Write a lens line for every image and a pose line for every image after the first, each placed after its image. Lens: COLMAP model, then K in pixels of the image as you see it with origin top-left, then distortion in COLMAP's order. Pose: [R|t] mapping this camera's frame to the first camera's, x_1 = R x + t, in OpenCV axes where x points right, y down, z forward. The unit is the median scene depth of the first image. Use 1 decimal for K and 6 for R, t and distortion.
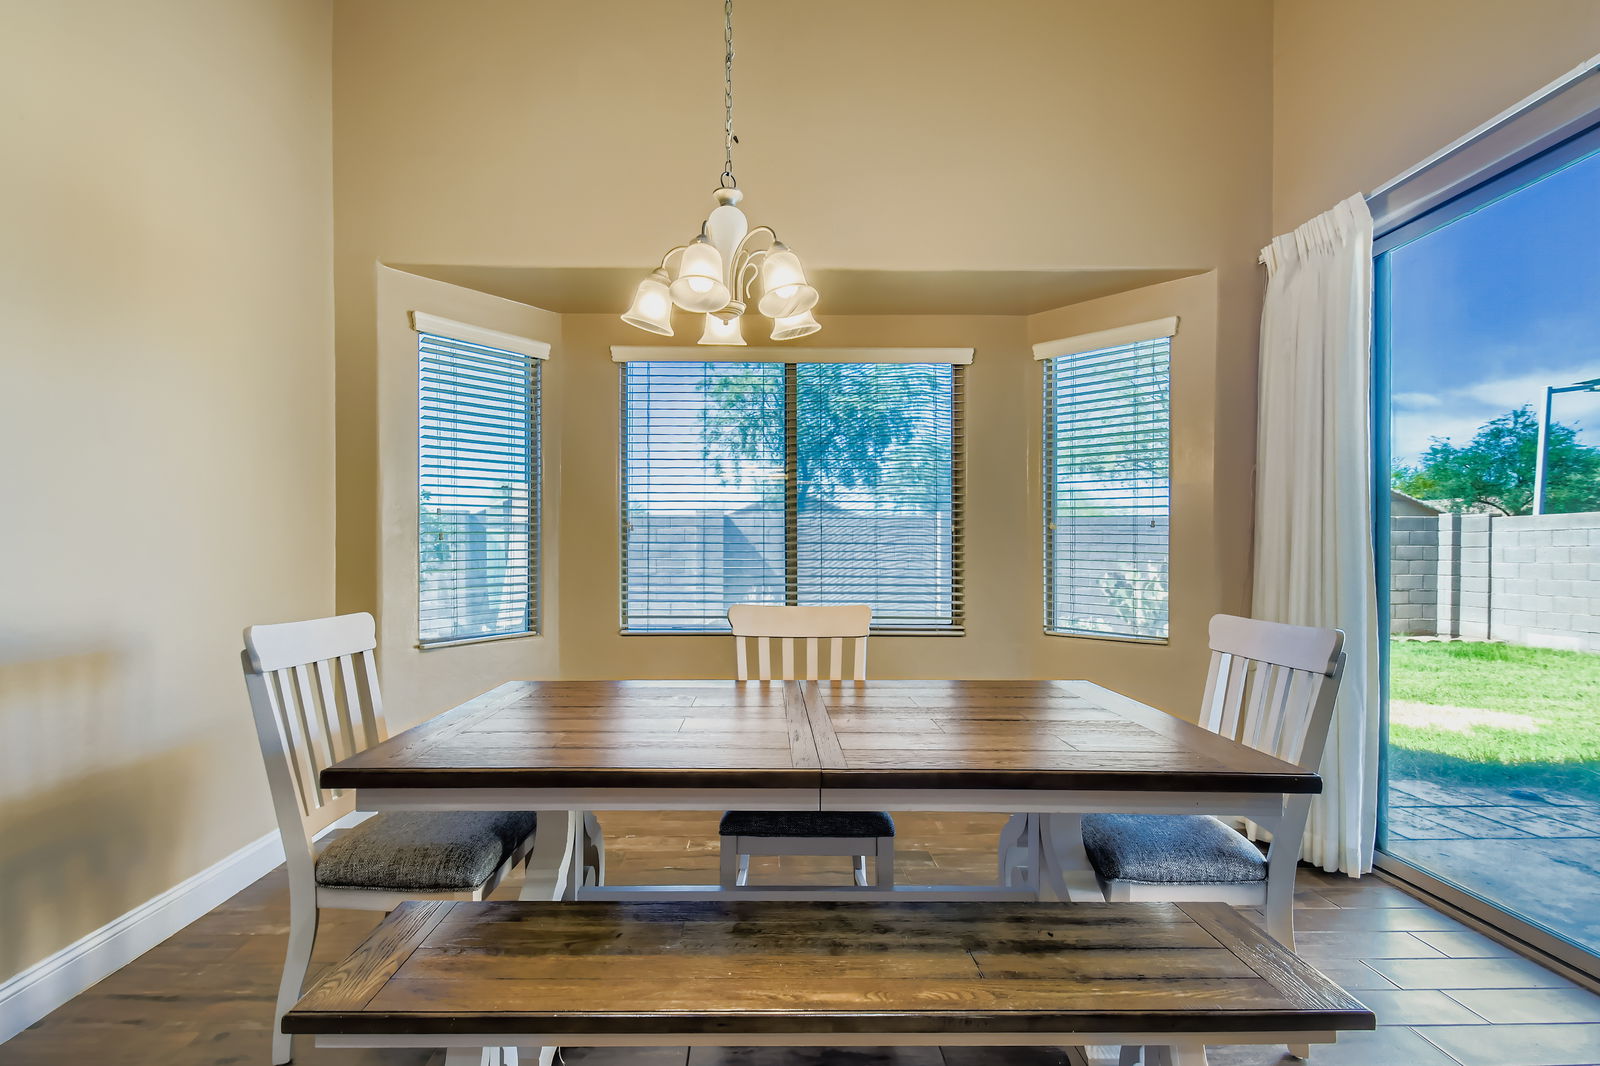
lens RADIAL K [[730.8, 0, 793.7], [0, 730.8, 556.8], [0, 0, 1]] dist [0.003252, 0.000404]
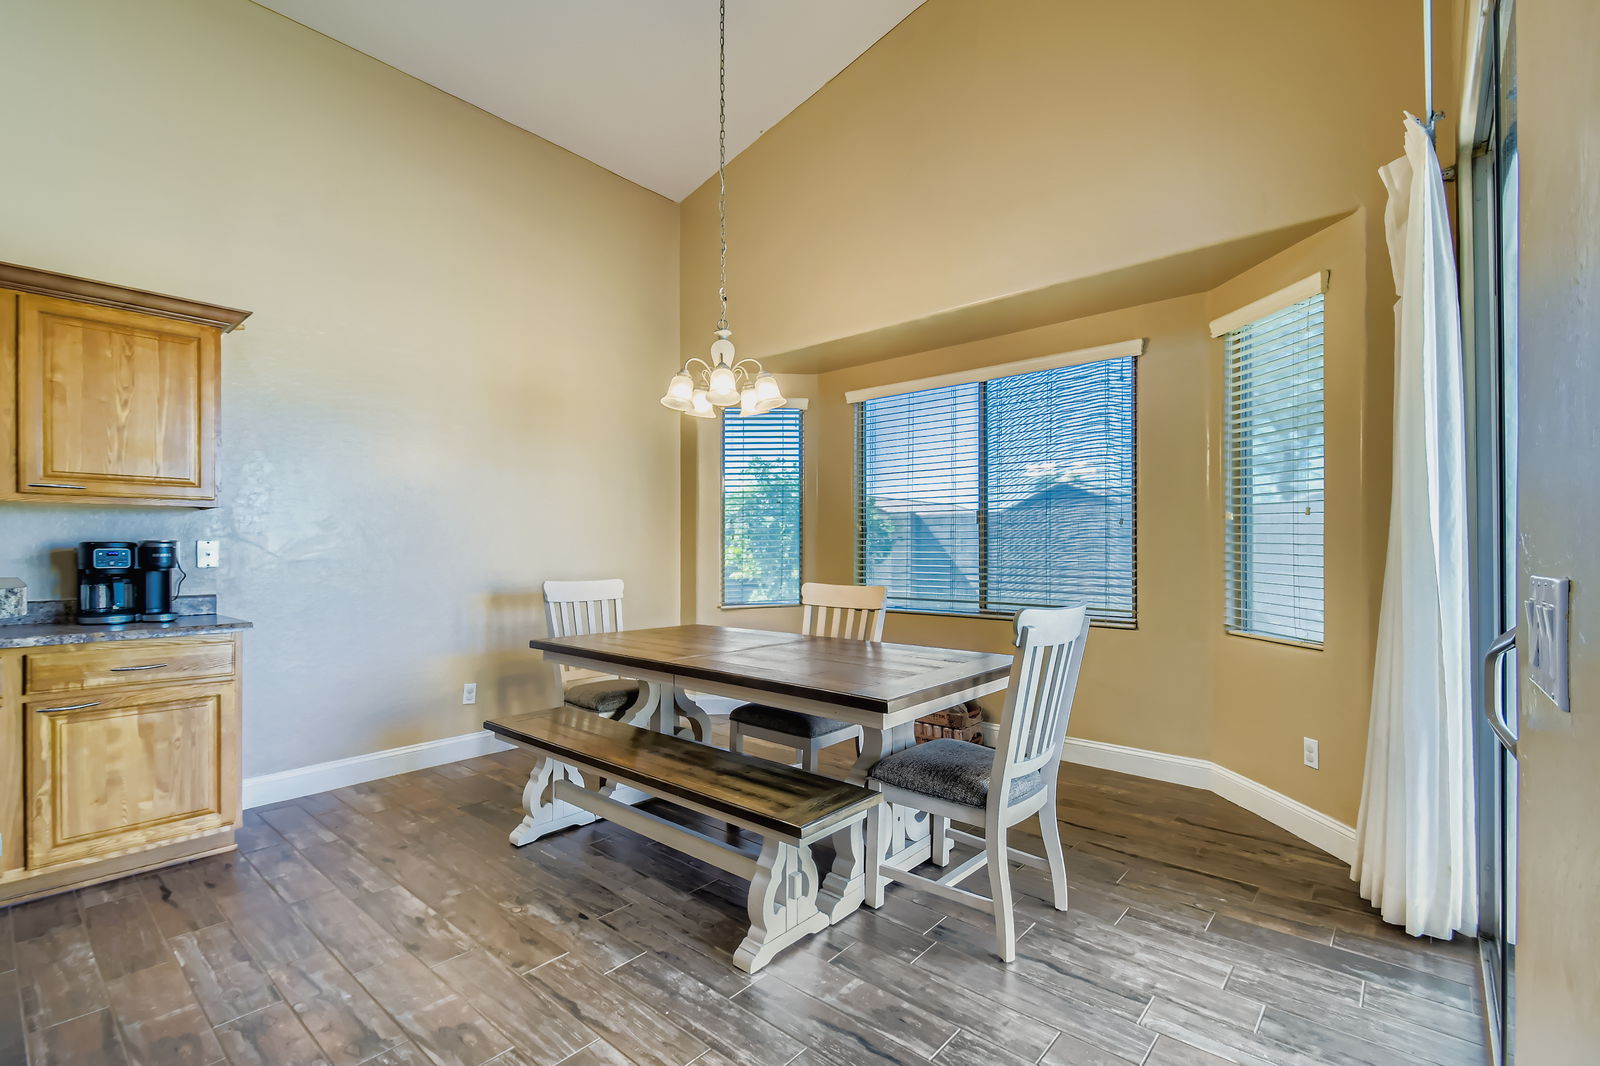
lens RADIAL K [[735.5, 0, 769.8], [0, 735.5, 546.0], [0, 0, 1]] dist [0.000856, 0.000021]
pose [[0.730182, -0.008212, -0.683204, 0.866760], [0.003327, 0.999959, -0.008462, 0.003803], [0.683245, 0.003906, 0.730179, -0.116152]]
